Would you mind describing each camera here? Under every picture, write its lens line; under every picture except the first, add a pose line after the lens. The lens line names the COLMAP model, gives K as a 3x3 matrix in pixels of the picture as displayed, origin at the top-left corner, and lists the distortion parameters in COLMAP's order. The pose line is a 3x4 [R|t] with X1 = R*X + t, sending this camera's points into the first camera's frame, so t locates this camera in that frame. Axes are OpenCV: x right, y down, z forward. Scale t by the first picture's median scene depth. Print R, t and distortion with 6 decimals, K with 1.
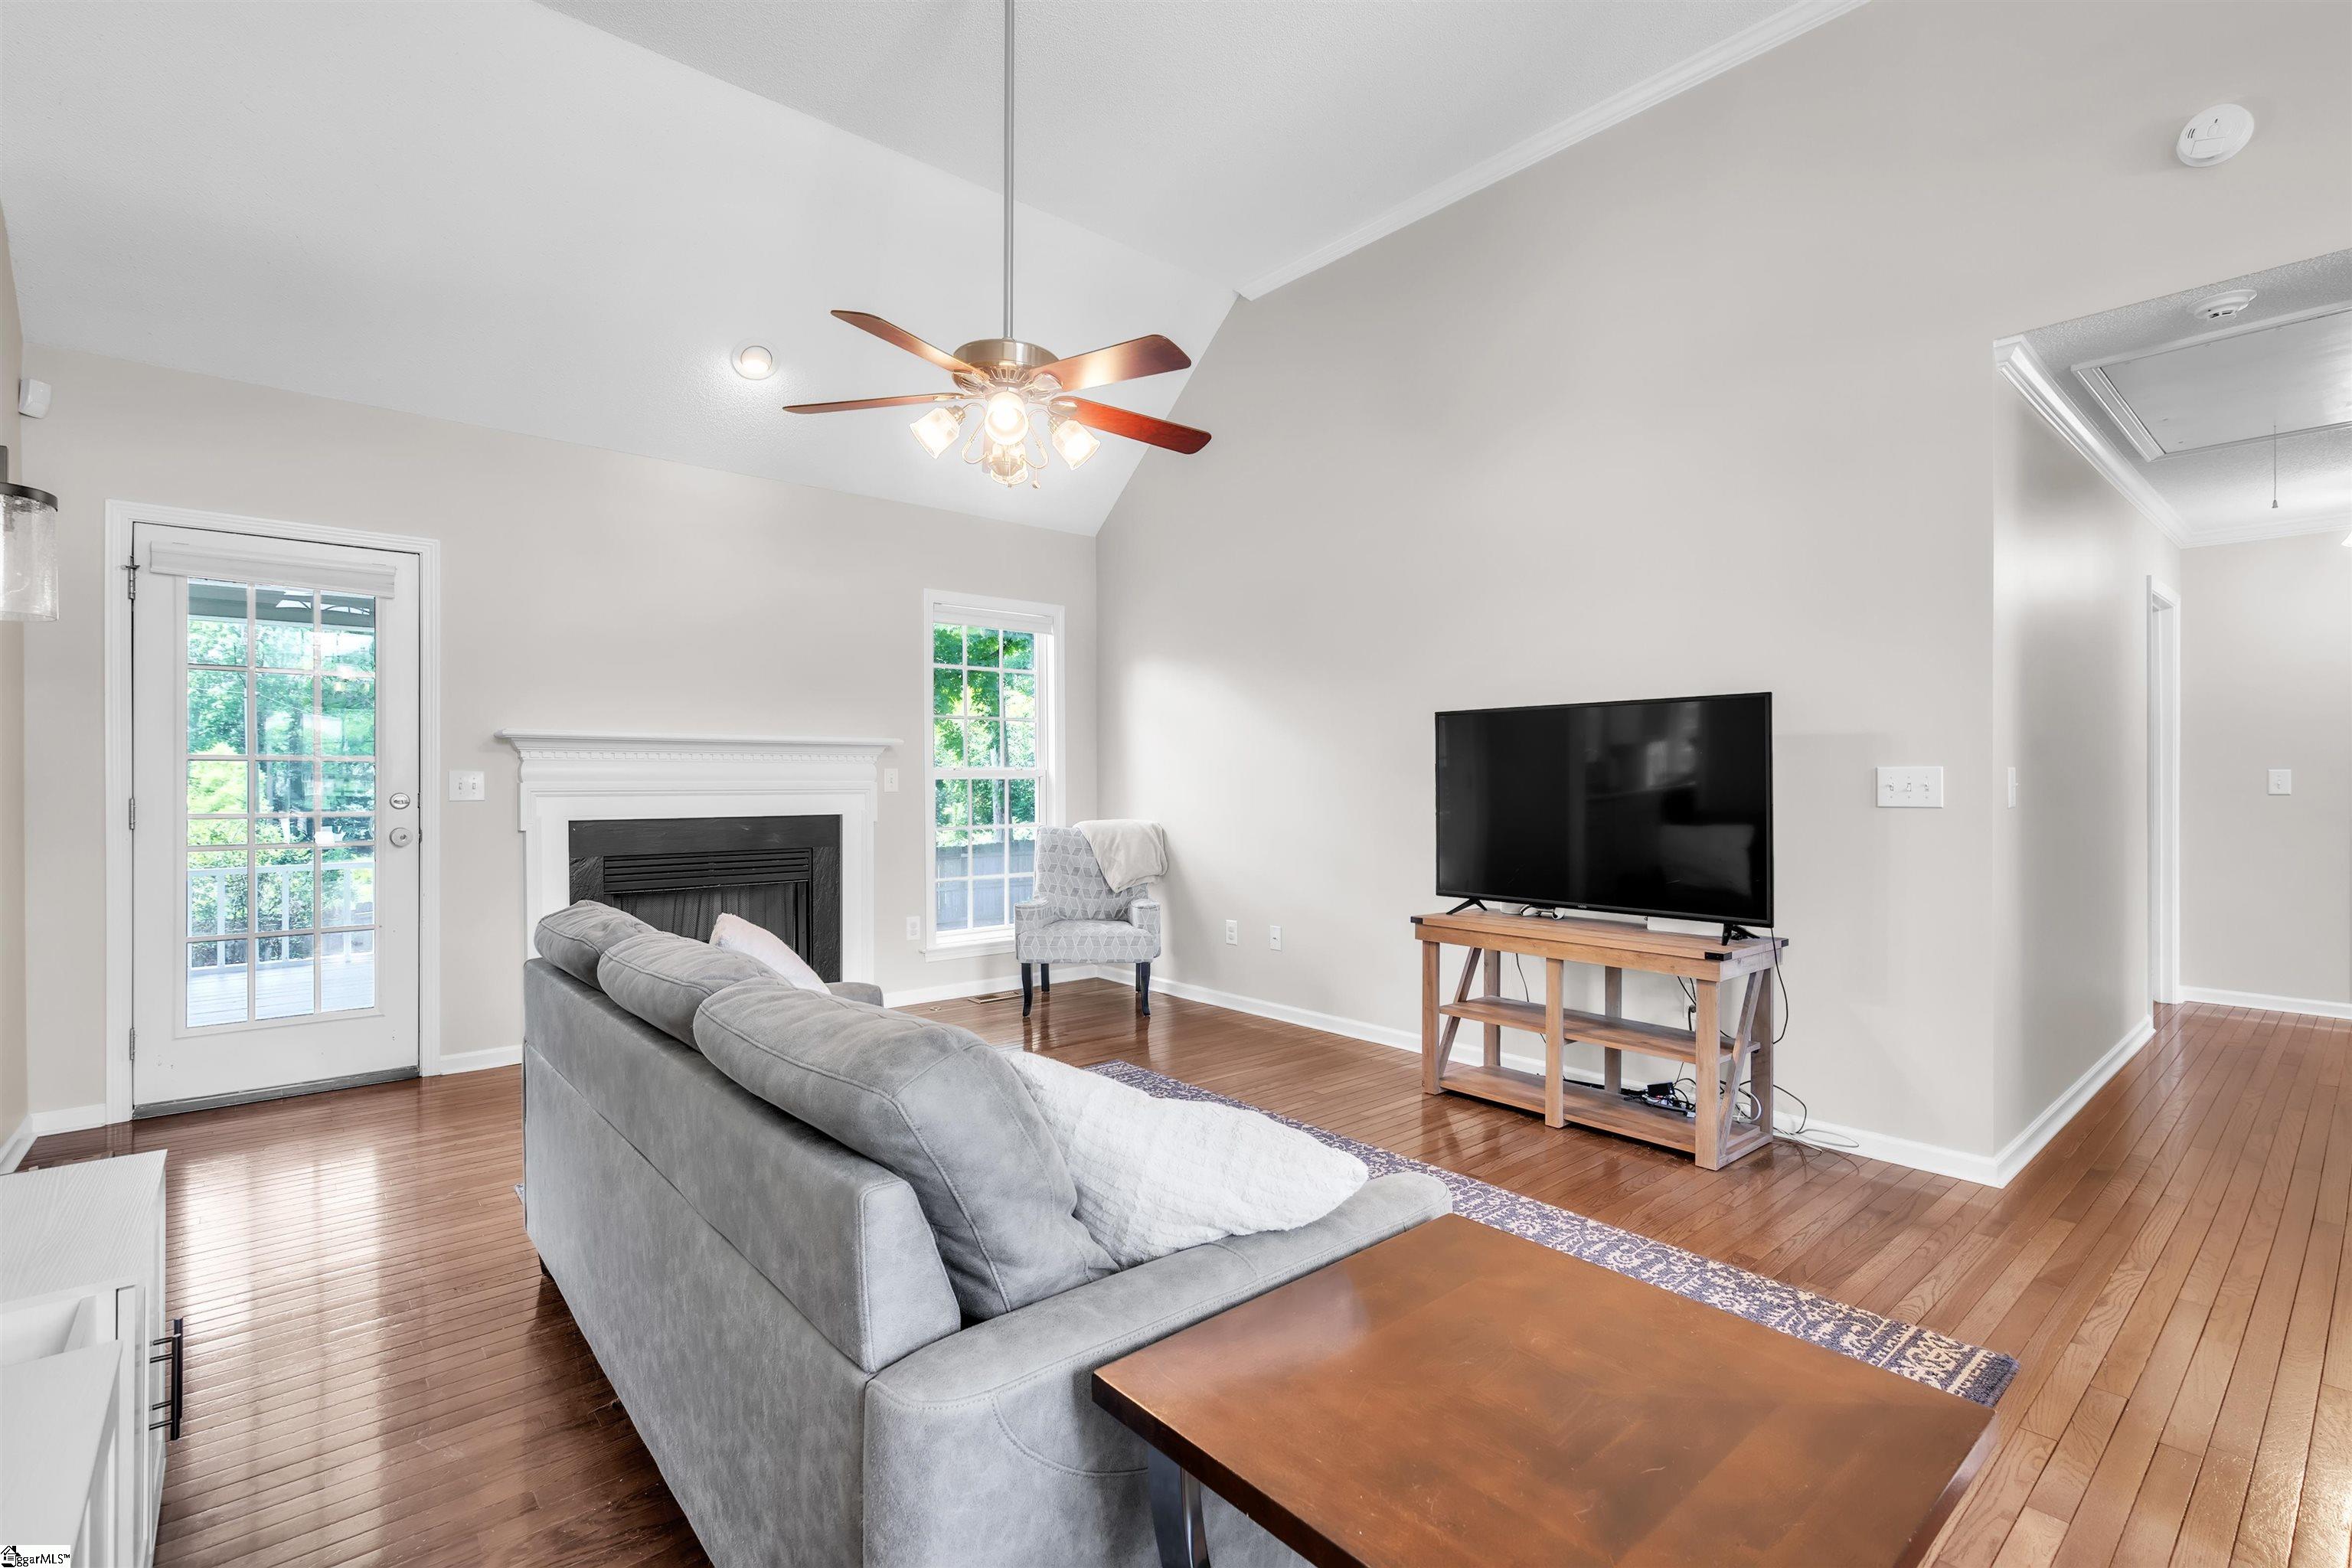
lens RADIAL K [[1072.1, 0, 1172.9], [0, 1072.1, 776.5], [0, 0, 1]] dist [-0.001793, -0.000297]
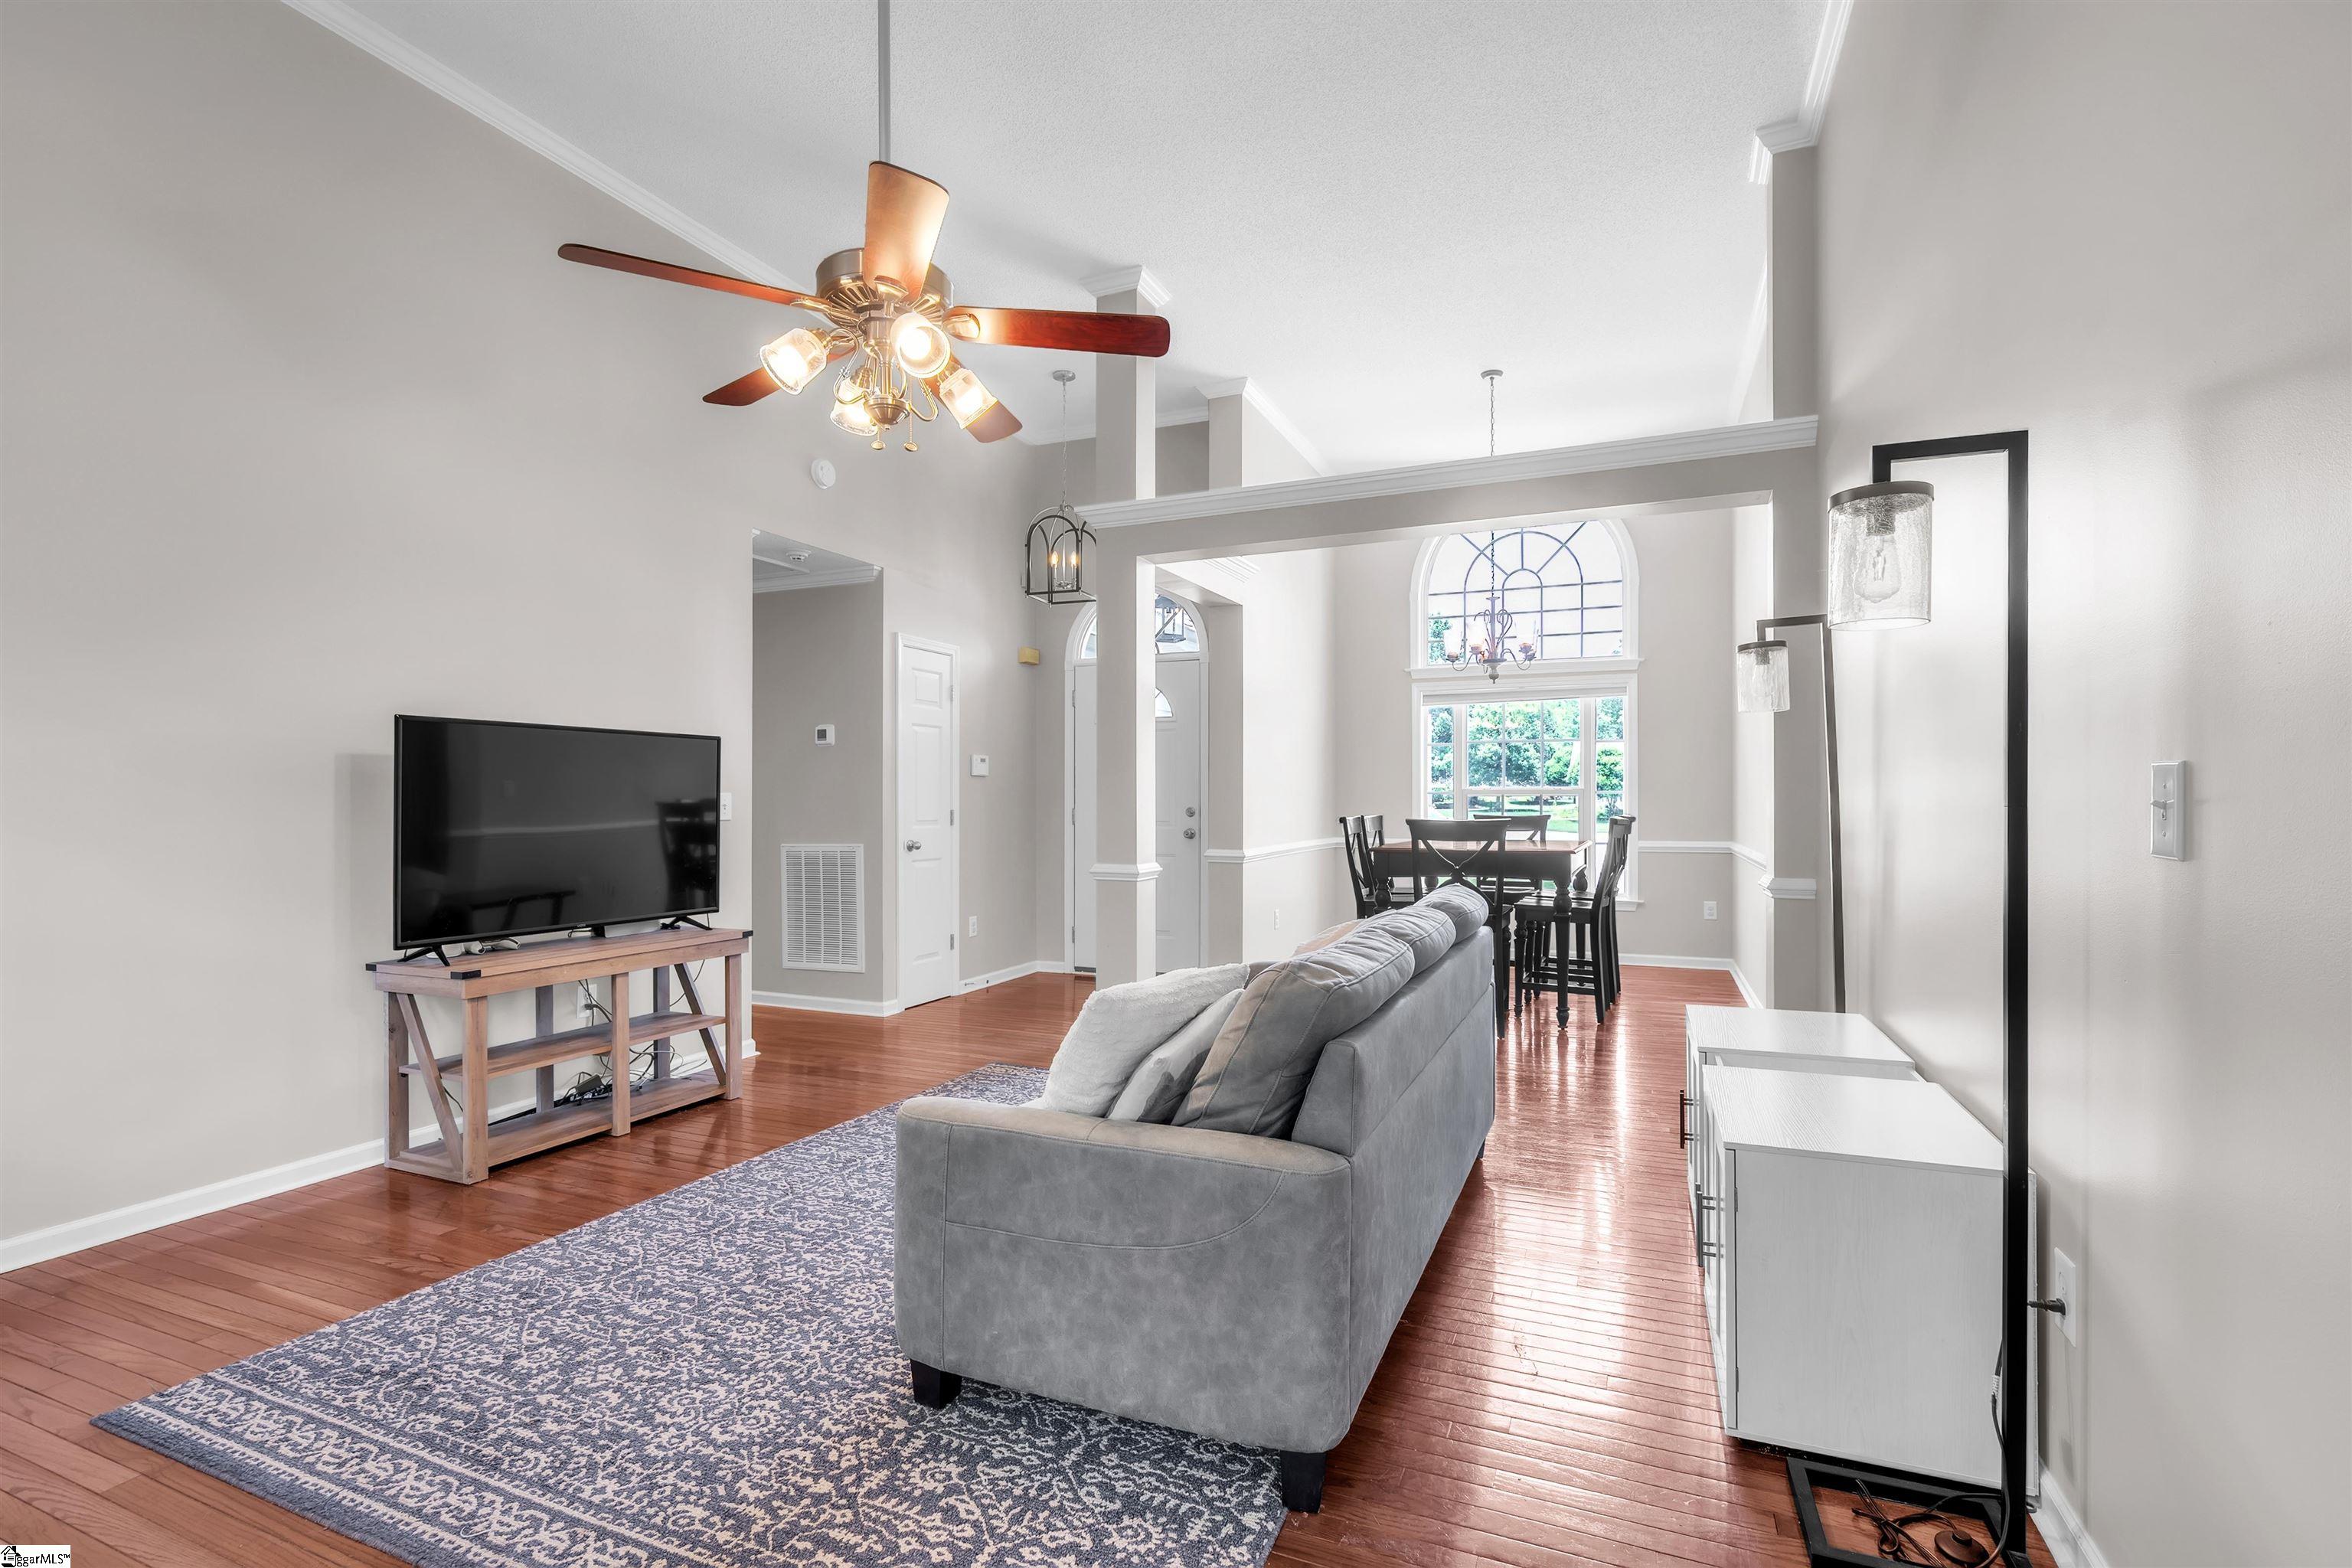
lens RADIAL K [[1072.1, 0, 1171.8], [0, 1072.1, 798.2], [0, 0, 1]] dist [-0.001793, -0.000297]
pose [[-0.439138, 0.007319, 0.898390, -0.754786], [0.005658, 0.999970, -0.005381, 0.010164], [-0.898402, 0.002720, -0.439166, 0.912595]]
